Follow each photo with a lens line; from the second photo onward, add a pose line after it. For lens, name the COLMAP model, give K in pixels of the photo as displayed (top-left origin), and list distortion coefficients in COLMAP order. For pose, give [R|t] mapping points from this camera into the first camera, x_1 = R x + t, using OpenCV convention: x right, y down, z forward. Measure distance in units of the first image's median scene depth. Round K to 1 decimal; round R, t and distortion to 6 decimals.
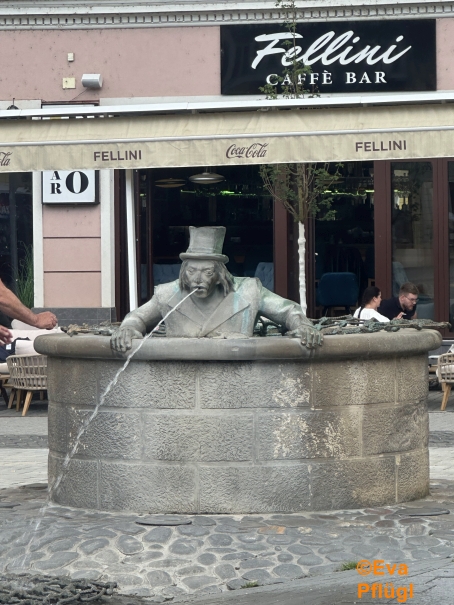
lens RADIAL K [[2886.9, 0, 226.8], [0, 2886.9, 301.8], [0, 0, 1]] dist [-0.629385, 0.000000]
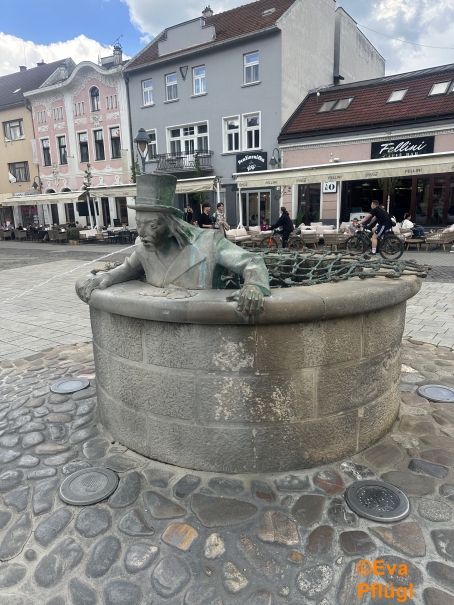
lens RADIAL K [[433.5, 0, 218.0], [0, 433.5, 303.5], [0, 0, 1]] dist [0.059476, -0.058752]
pose [[0.933319, 0.062525, -0.353561, 0.031203], [0.010262, 0.979673, 0.200339, -0.006382], [0.358901, -0.190608, 0.913706, 0.410751]]
